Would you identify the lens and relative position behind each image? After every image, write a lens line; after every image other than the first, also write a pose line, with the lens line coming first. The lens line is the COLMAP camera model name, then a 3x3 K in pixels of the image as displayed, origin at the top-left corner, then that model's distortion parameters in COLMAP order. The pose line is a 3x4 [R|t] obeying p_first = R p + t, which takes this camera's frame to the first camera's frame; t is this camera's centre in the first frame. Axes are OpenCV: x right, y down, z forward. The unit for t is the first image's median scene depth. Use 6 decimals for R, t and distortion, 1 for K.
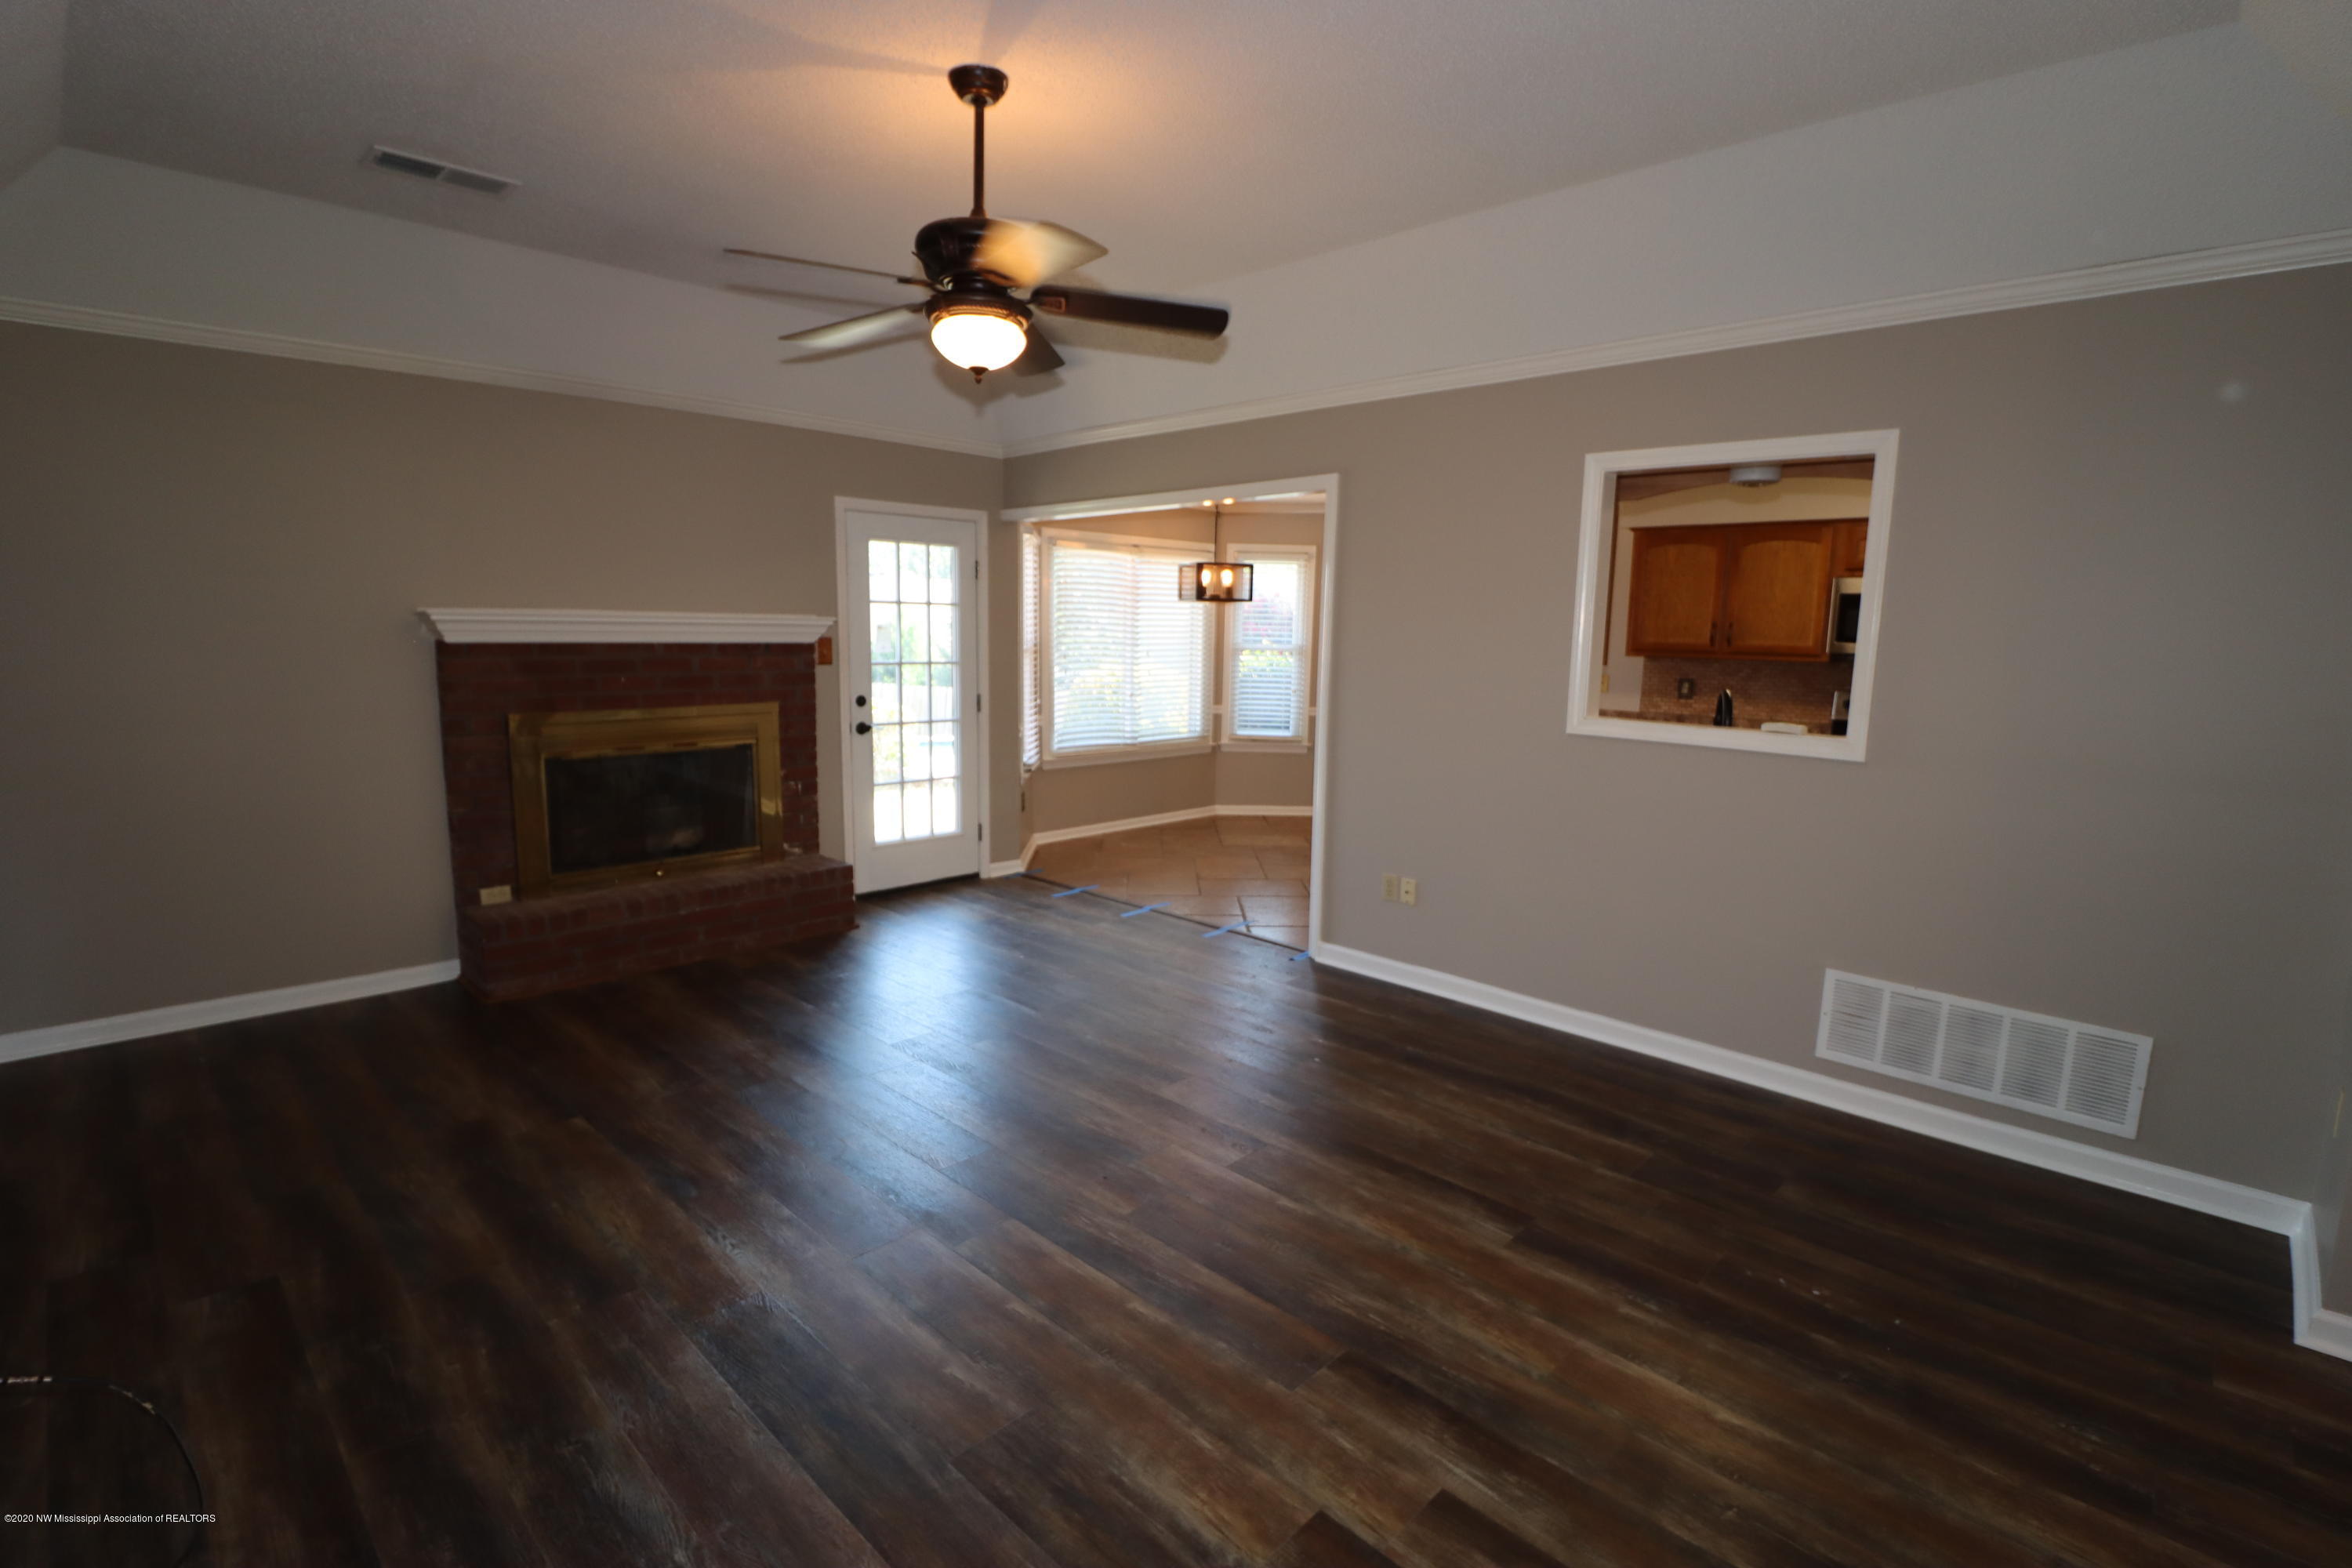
lens RADIAL K [[1093.9, 0, 1164.0], [0, 1093.9, 782.6], [0, 0, 1]] dist [-0.005323, -0.001348]
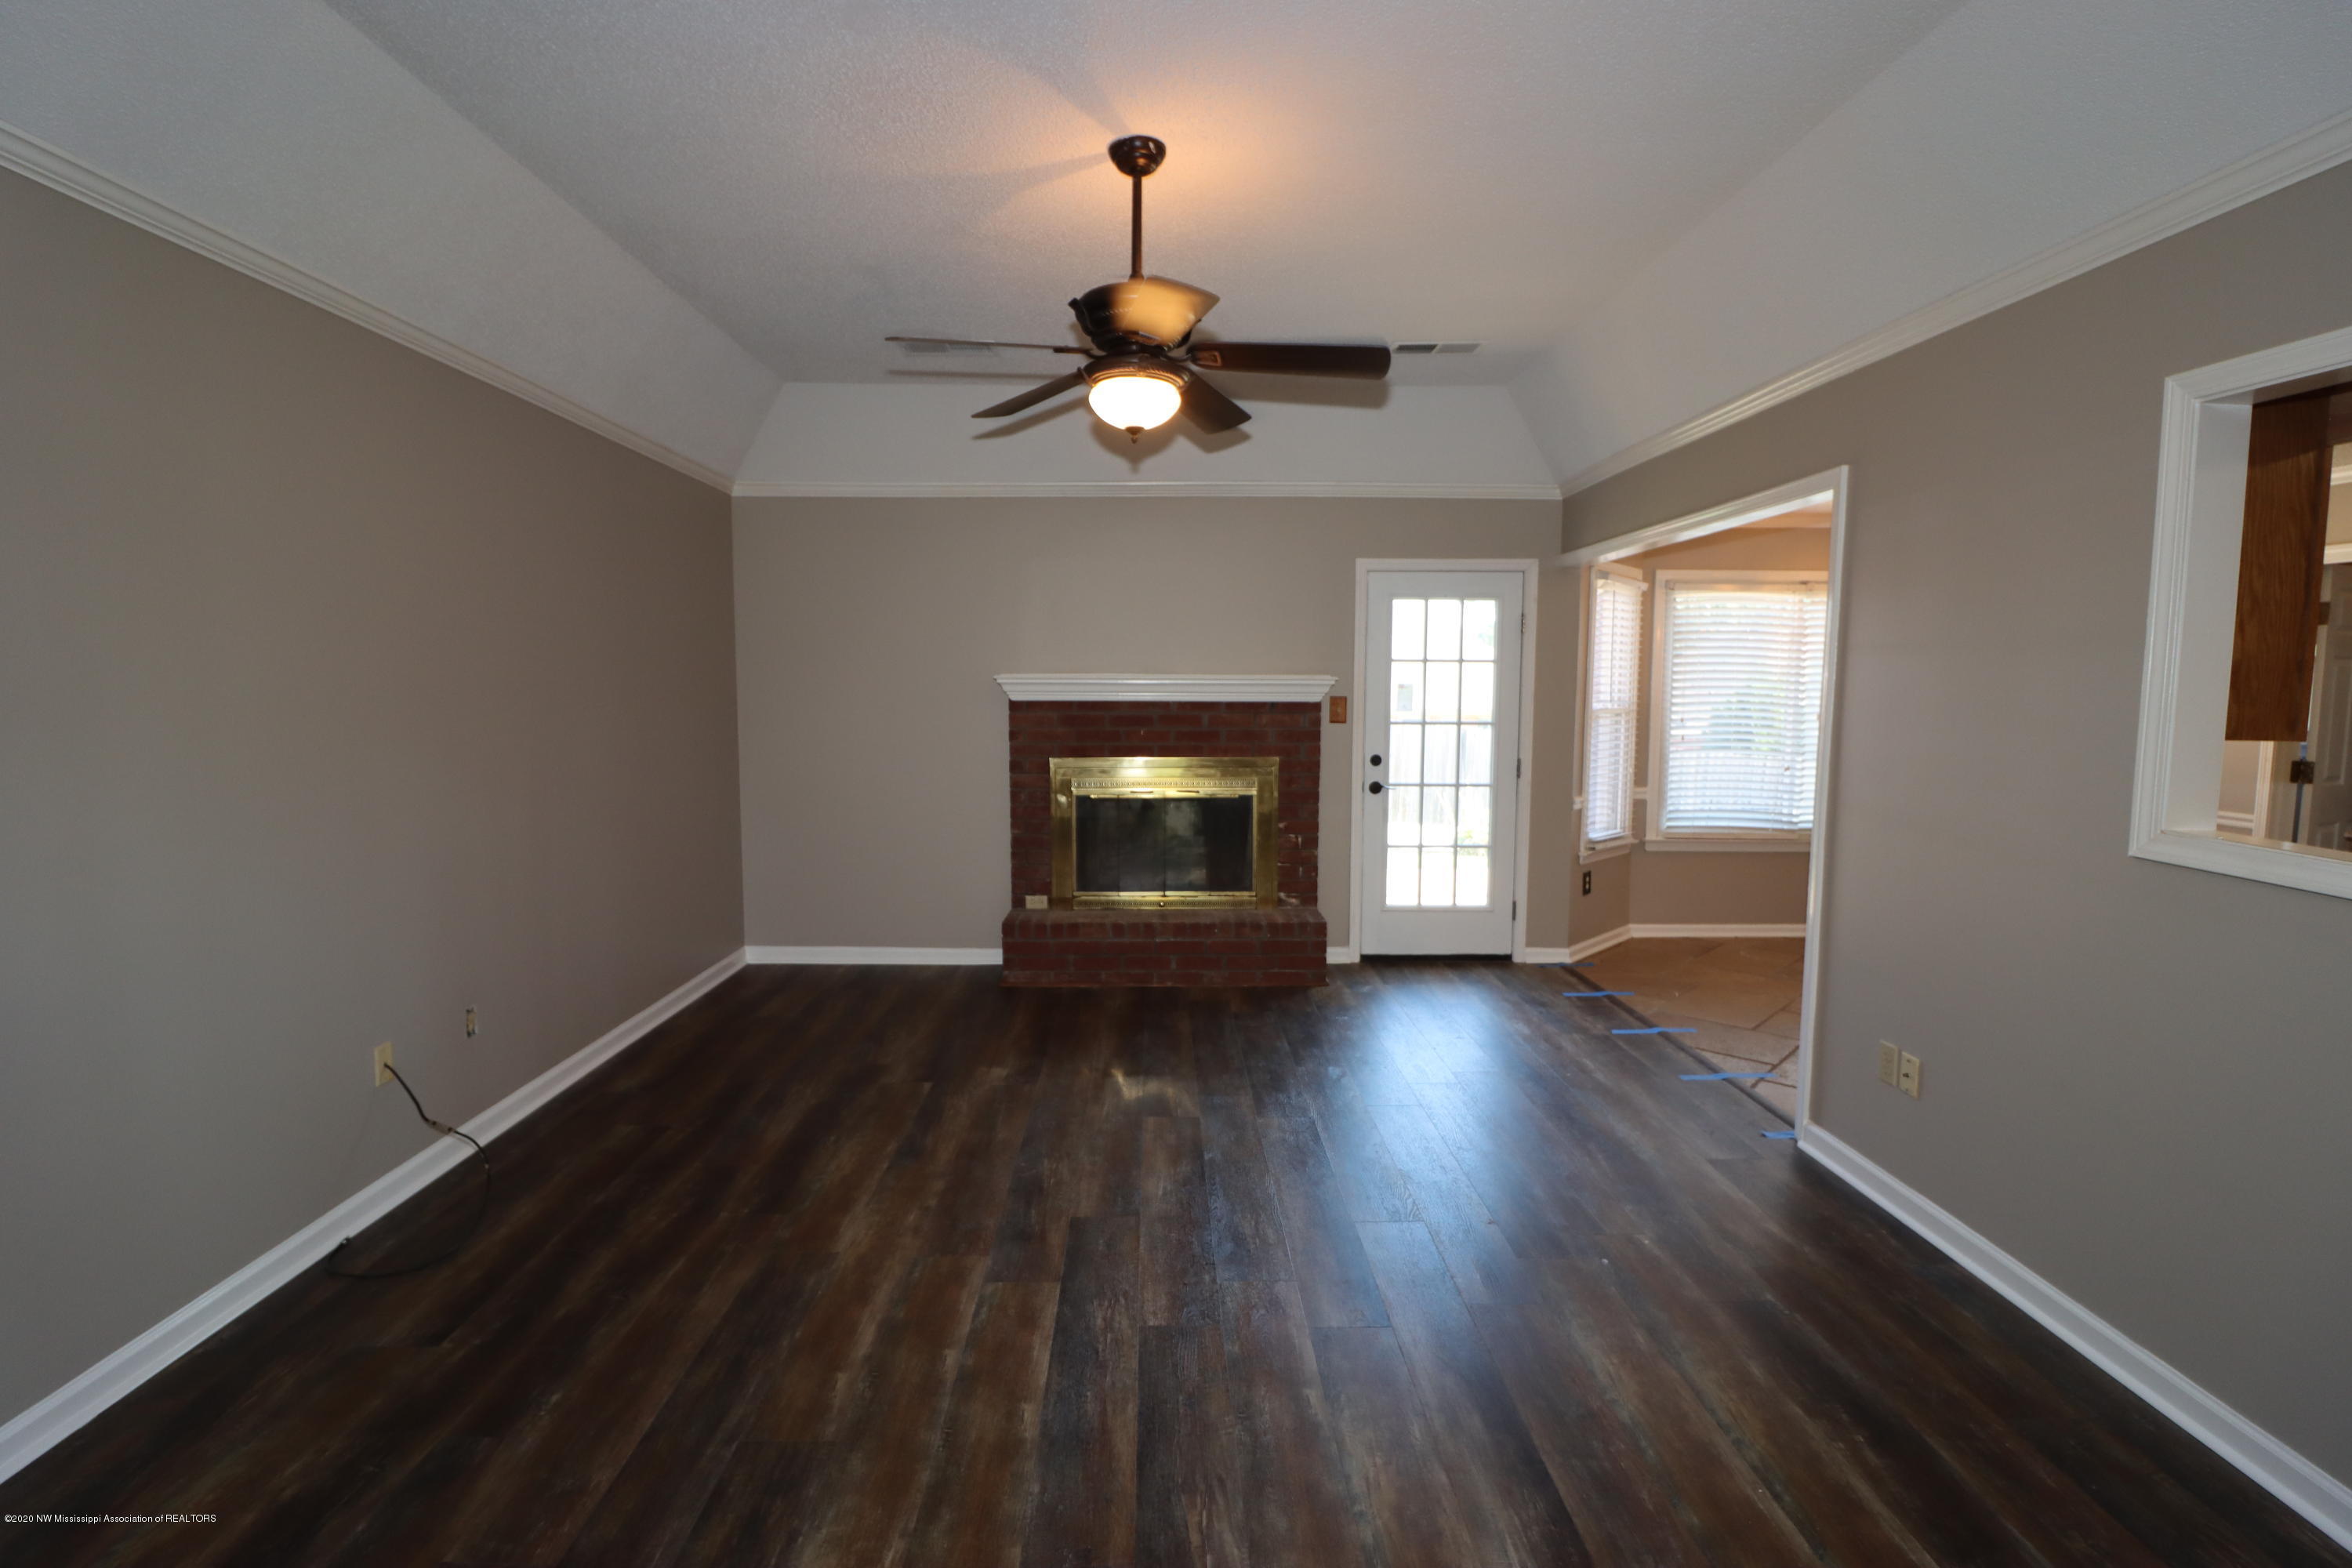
lens RADIAL K [[1093.9, 0, 1154.8], [0, 1093.9, 777.5], [0, 0, 1]] dist [-0.005323, -0.001348]
pose [[0.708166, 0.048351, -0.704389, 0.295870], [-0.091945, 0.995472, -0.024106, -0.017481], [0.700034, 0.081836, 0.709405, 0.165126]]
